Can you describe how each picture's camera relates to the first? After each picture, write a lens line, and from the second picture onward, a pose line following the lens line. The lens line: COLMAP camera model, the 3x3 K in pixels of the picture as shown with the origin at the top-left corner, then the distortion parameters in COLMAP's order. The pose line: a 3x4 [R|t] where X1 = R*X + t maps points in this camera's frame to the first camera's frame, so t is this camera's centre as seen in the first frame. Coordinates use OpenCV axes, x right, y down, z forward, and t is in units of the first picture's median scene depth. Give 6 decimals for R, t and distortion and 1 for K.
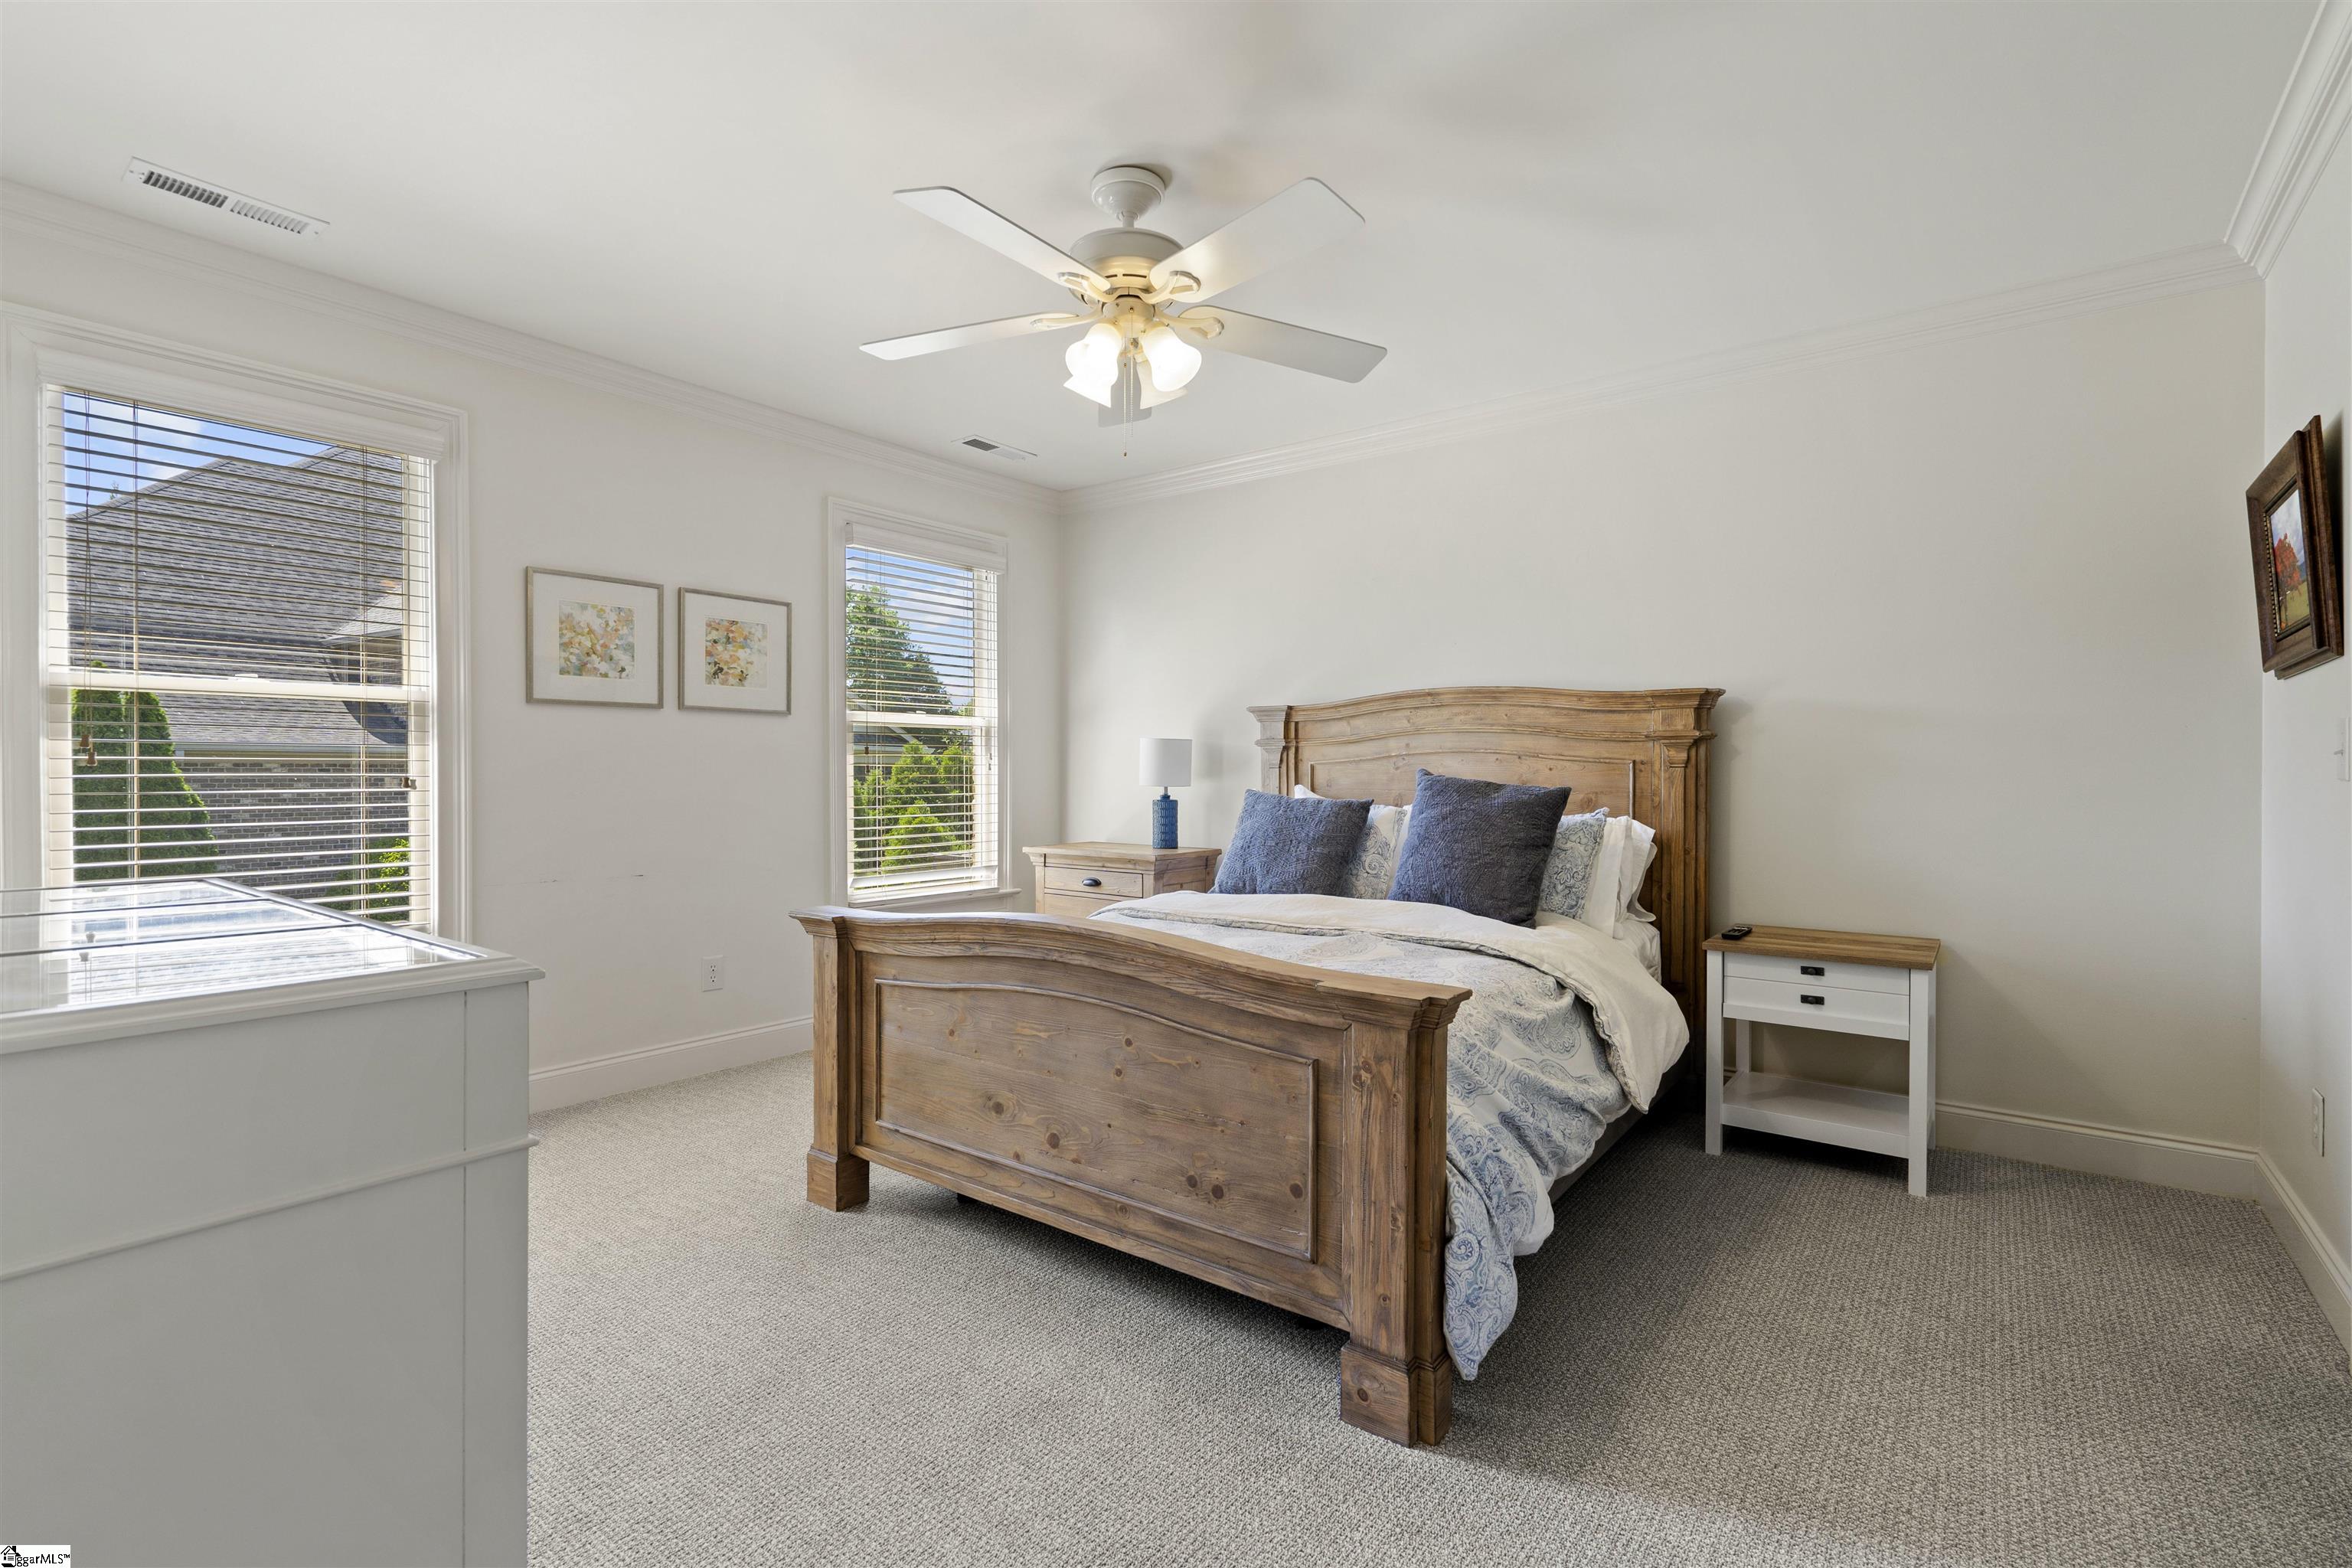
lens RADIAL K [[1069.6, 0, 1172.8], [0, 1069.6, 786.1], [0, 0, 1]] dist [0.020611, 0.000740]
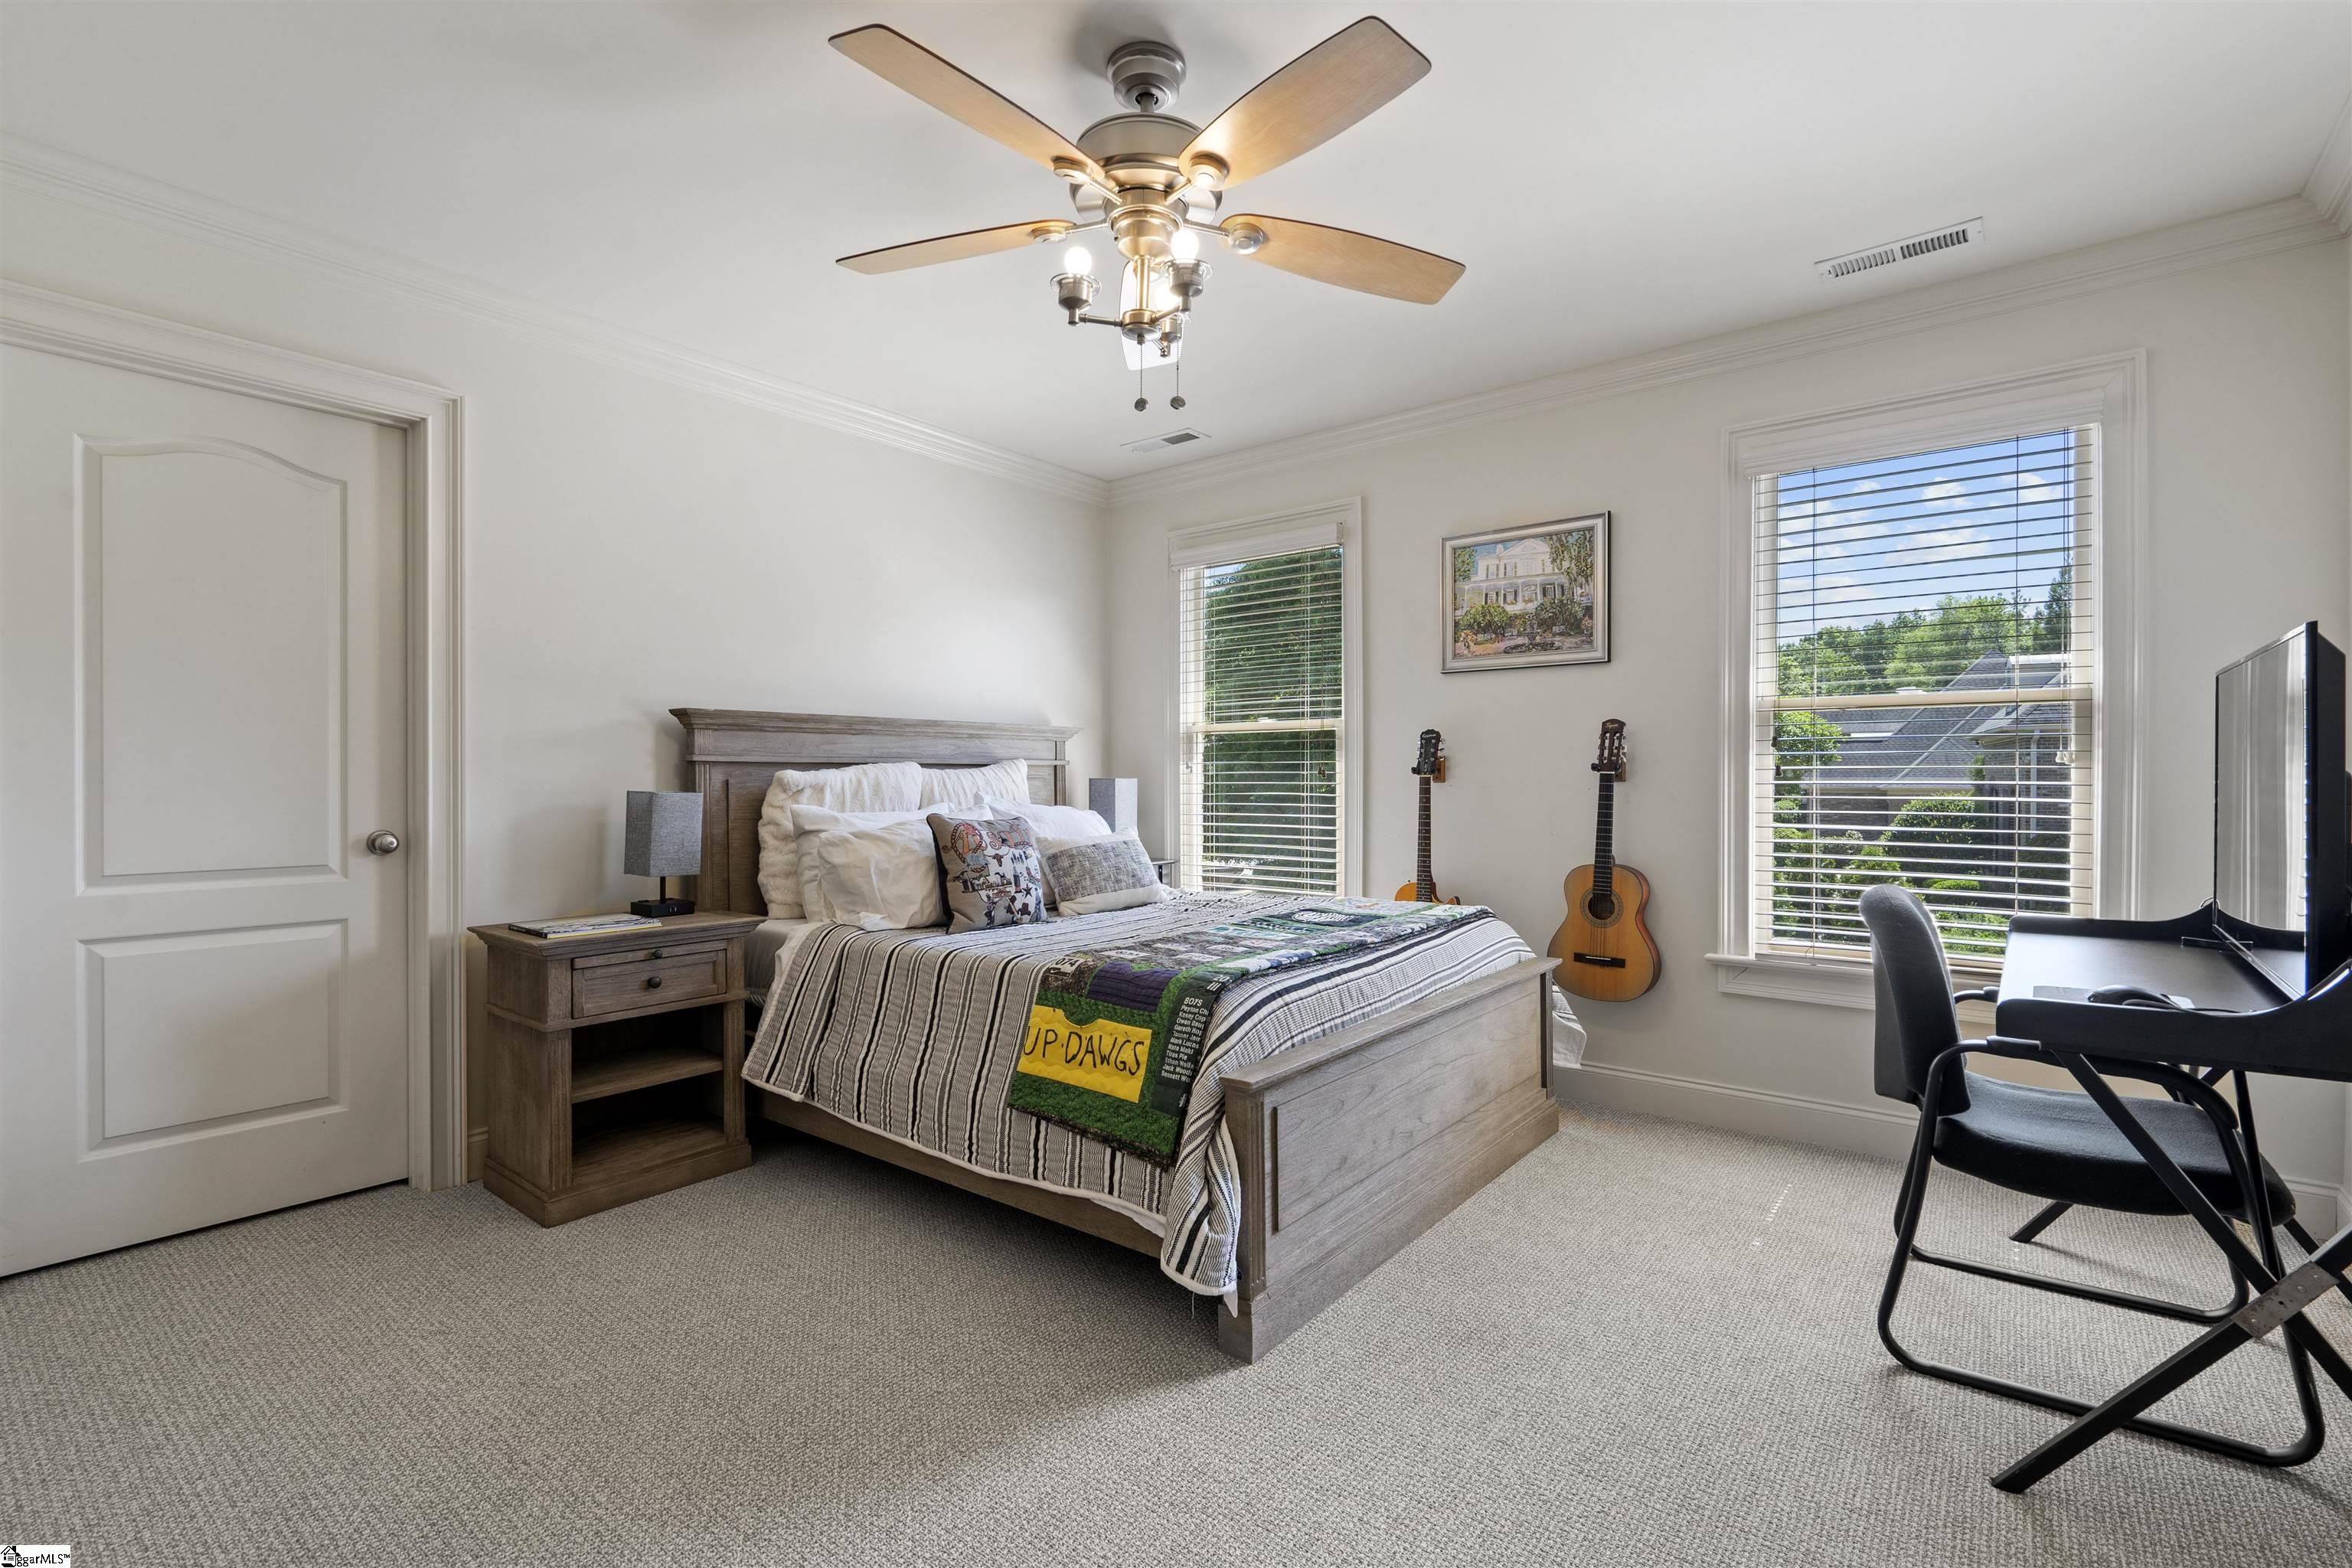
lens RADIAL K [[1069.6, 0, 1170.8], [0, 1069.6, 778.2], [0, 0, 1]] dist [0.020611, 0.000740]
pose [[-0.042897, -0.001612, -0.999078, 0.262806], [-0.008539, 0.999963, -0.001247, -0.005567], [0.999043, 0.008478, -0.042910, 0.360466]]
